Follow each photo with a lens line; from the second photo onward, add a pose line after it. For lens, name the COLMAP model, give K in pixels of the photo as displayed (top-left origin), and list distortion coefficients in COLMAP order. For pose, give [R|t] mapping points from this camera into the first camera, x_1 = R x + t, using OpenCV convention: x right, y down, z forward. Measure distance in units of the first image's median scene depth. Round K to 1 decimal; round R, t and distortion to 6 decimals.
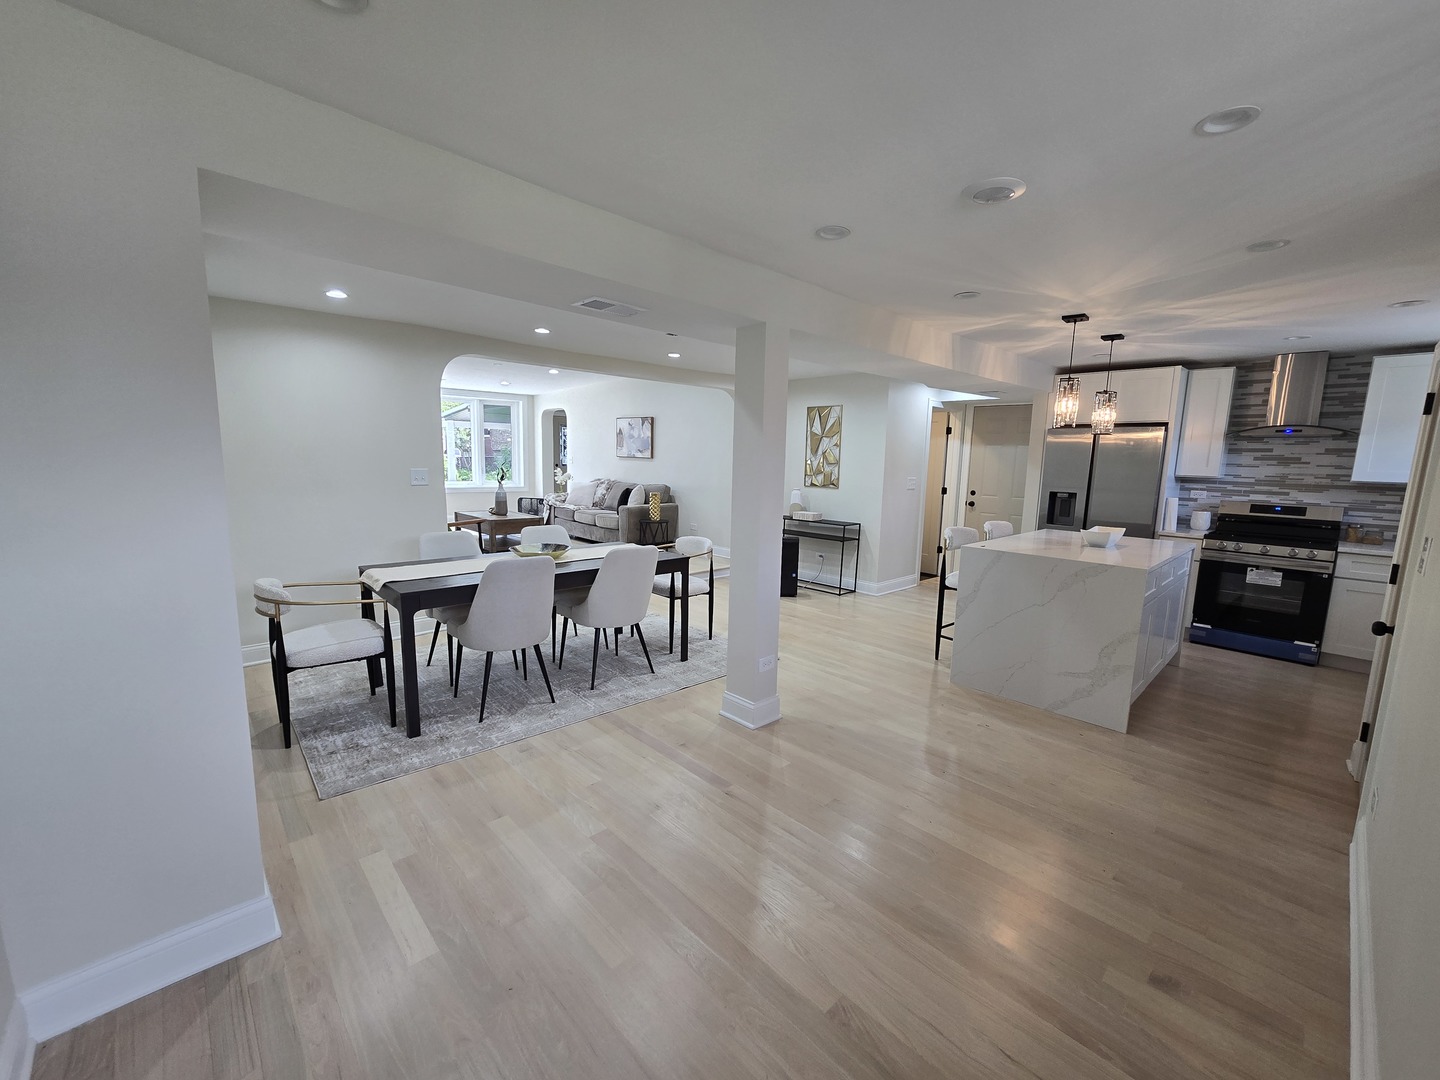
lens RADIAL K [[593.6, 0, 729.3], [0, 593.6, 535.3], [0, 0, 1]] dist [-0.007330, 0.000712]
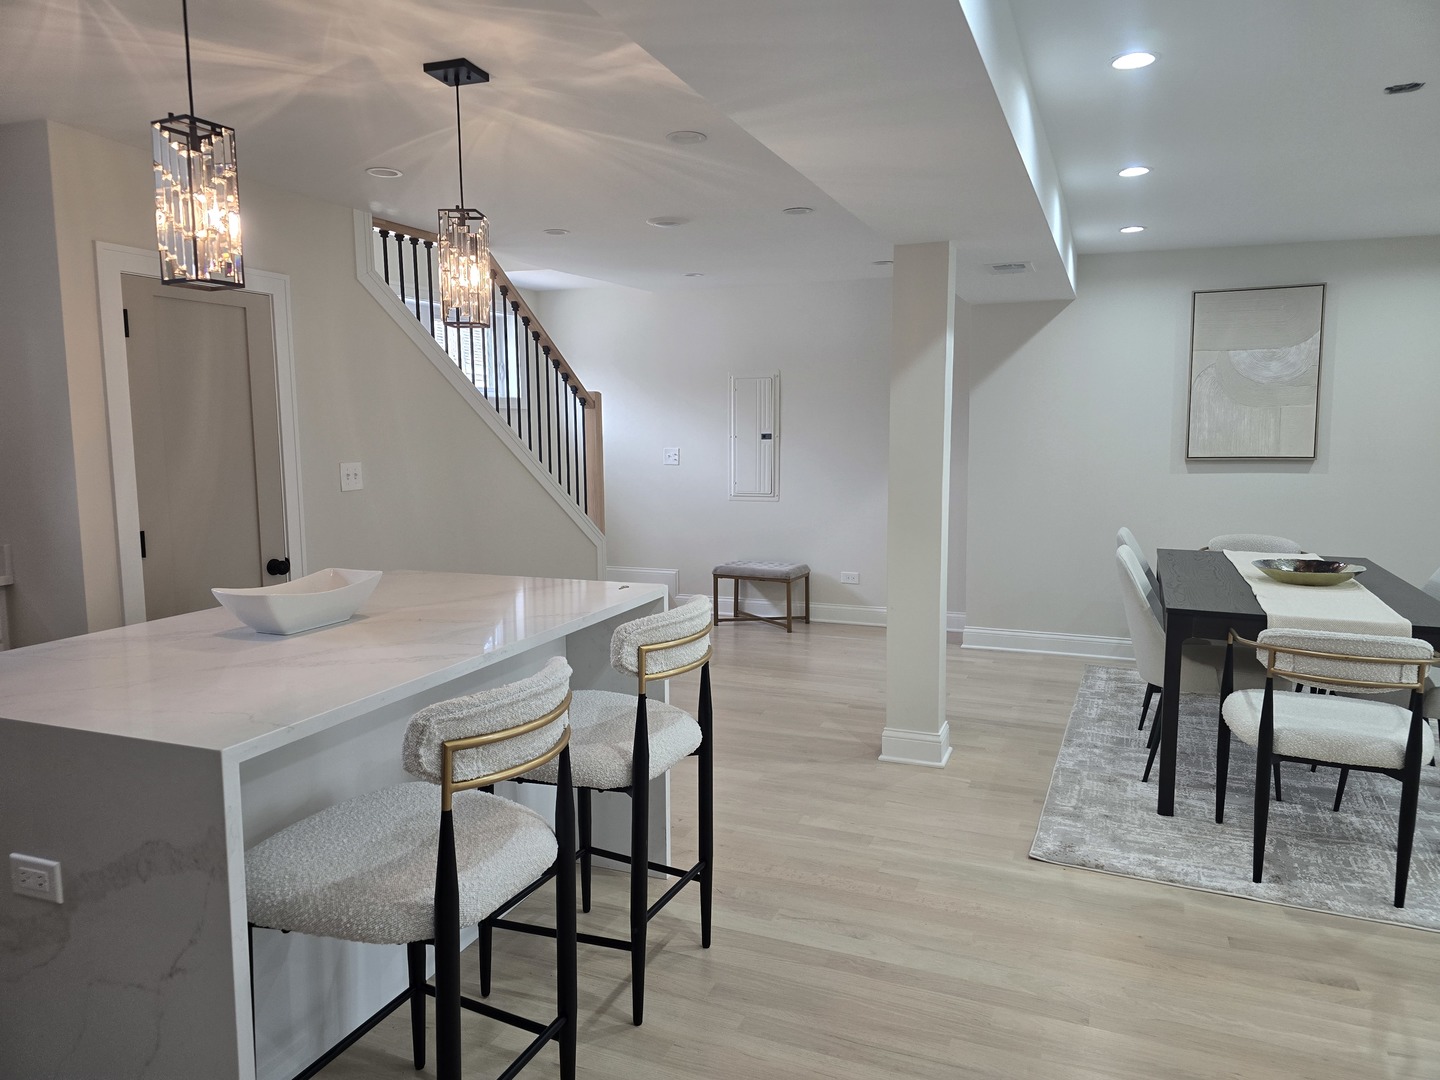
lens RADIAL K [[977.7, 0, 721.4], [0, 977.7, 538.1], [0, 0, 1]] dist [0.042688, -0.038243]
pose [[-0.911515, 0.023722, -0.410581, 0.651612], [-0.081123, 0.968350, 0.236044, -0.200324], [0.403186, 0.248465, -0.880742, 1.645843]]
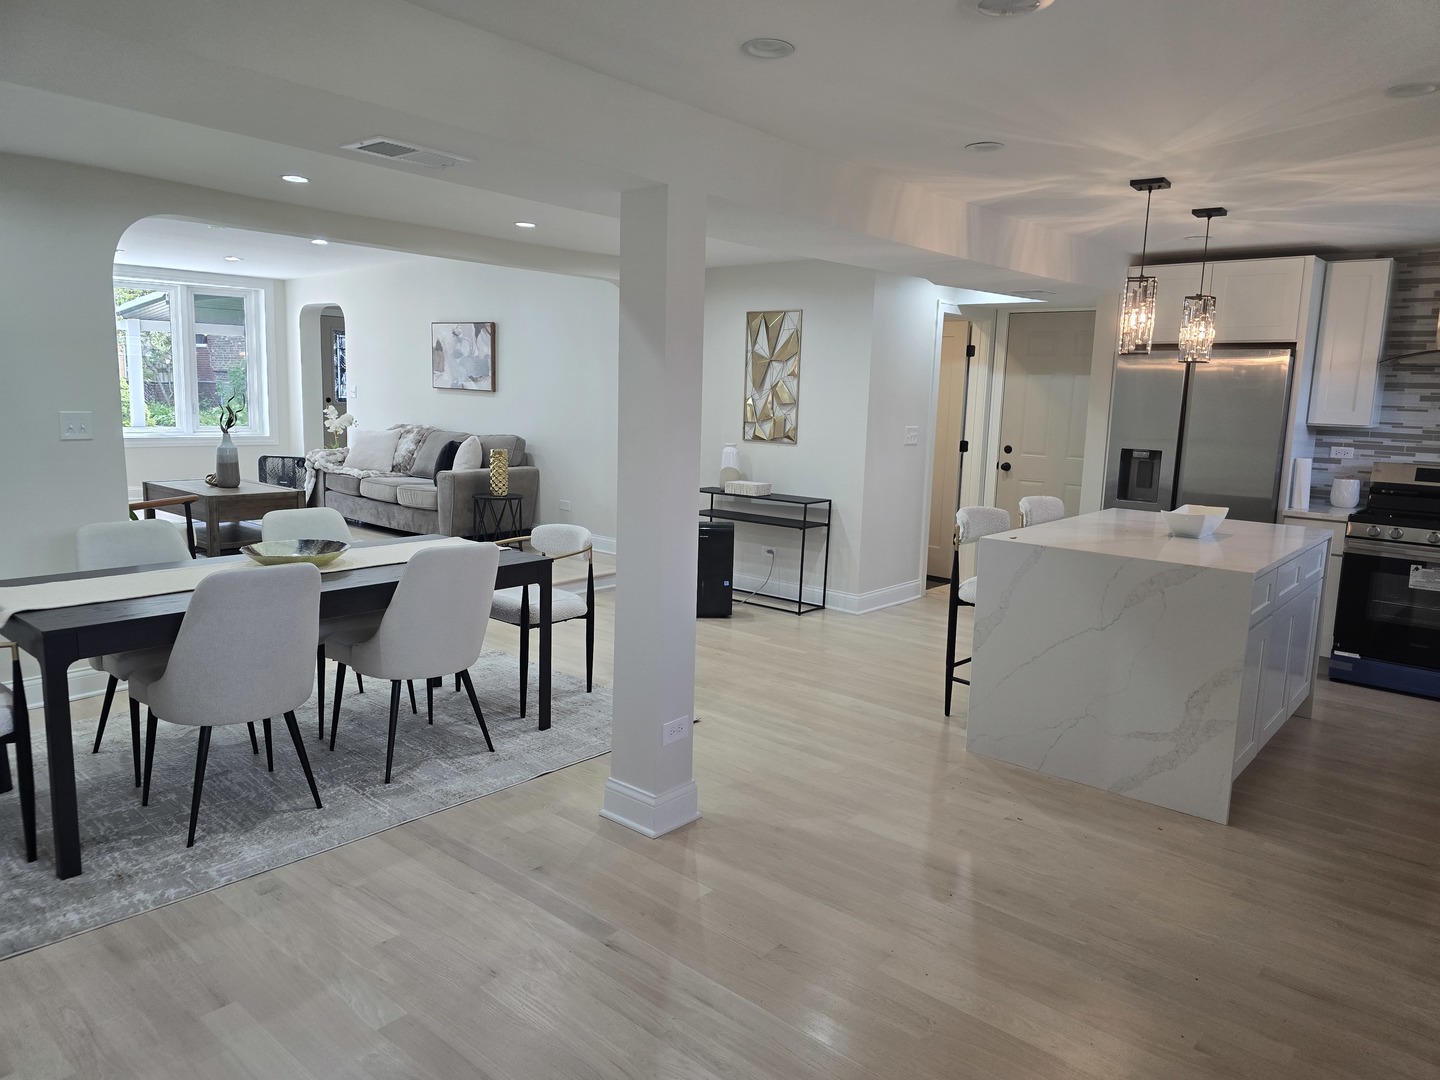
lens RADIAL K [[977.7, 0, 723.6], [0, 977.7, 515.7], [0, 0, 1]] dist [0.042688, -0.038243]
pose [[0.995310, -0.007806, 0.096425, 0.013035], [0.007725, 0.999969, 0.001218, -0.008534], [-0.096431, -0.000467, 0.995340, -0.023117]]
